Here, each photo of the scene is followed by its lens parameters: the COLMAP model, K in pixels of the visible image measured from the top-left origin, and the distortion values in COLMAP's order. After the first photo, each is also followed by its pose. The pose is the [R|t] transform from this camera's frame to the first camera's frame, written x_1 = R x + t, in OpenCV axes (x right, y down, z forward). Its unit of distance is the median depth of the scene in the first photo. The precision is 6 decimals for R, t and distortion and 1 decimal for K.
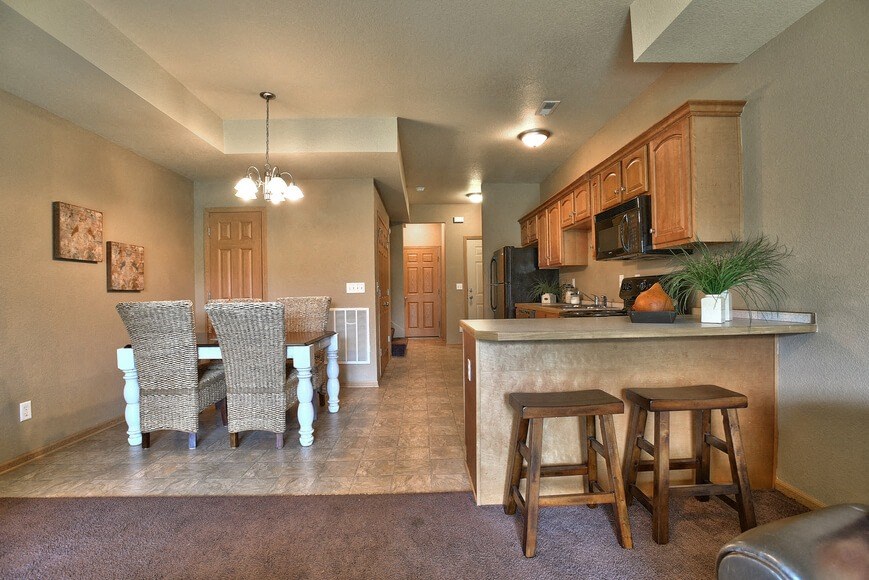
lens RADIAL K [[413.1, 0, 434.0], [0, 413.1, 293.4], [0, 0, 1]] dist [-0.047450, 0.006662]
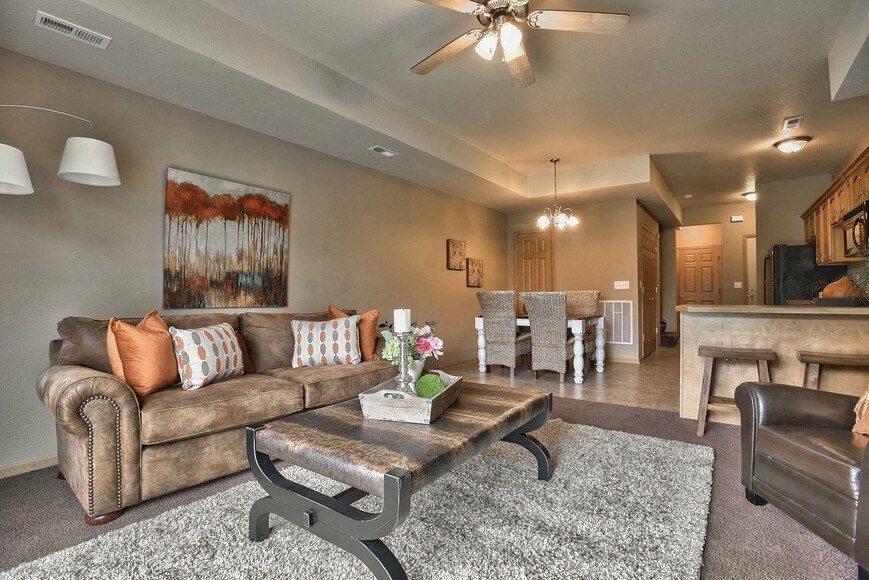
lens RADIAL K [[413.1, 0, 437.4], [0, 413.1, 291.1], [0, 0, 1]] dist [-0.047450, 0.006662]
pose [[0.791113, 0.004026, -0.611656, 0.192911], [-0.009578, 0.999937, -0.005806, 0.026346], [0.611594, 0.010452, 0.791102, -0.510143]]
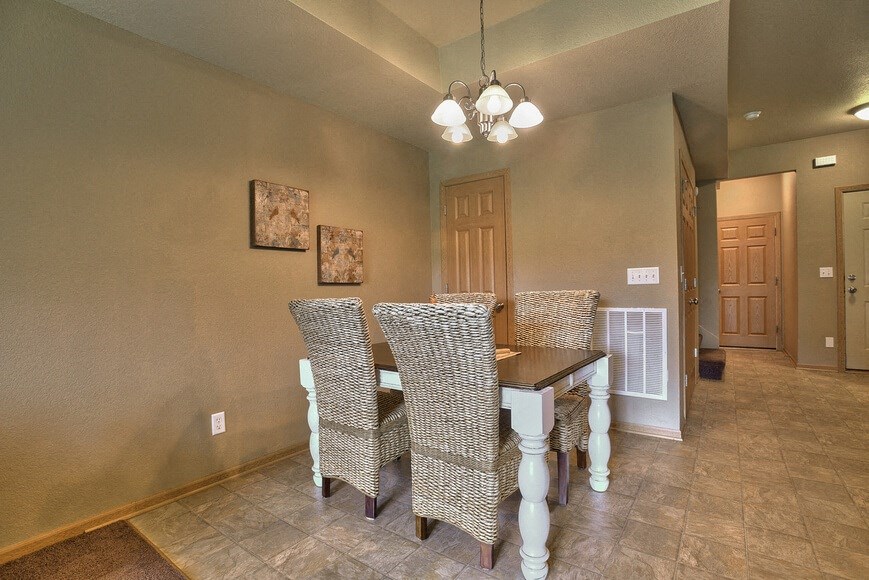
lens RADIAL K [[413.1, 0, 436.5], [0, 413.1, 292.2], [0, 0, 1]] dist [-0.047450, 0.006662]
pose [[0.792642, 0.005245, -0.609665, -0.088058], [0.006531, 0.999833, 0.017092, -0.002118], [0.609652, -0.017529, 0.792475, 0.462612]]
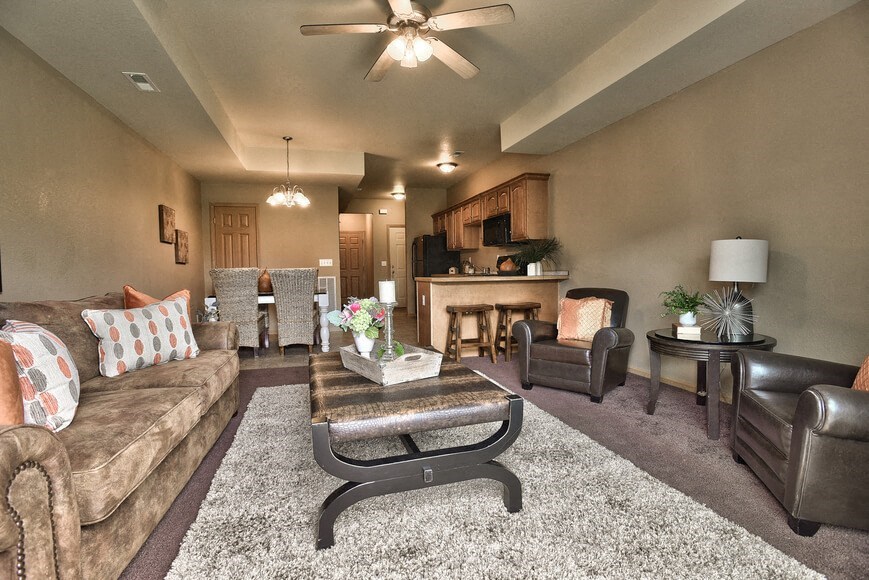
lens RADIAL K [[413.1, 0, 433.2], [0, 413.1, 288.8], [0, 0, 1]] dist [-0.047450, 0.006662]
pose [[0.968714, -0.011470, 0.247915, -0.263156], [0.002555, 0.999339, 0.036252, 0.037660], [-0.248168, -0.034484, 0.968103, -0.687046]]
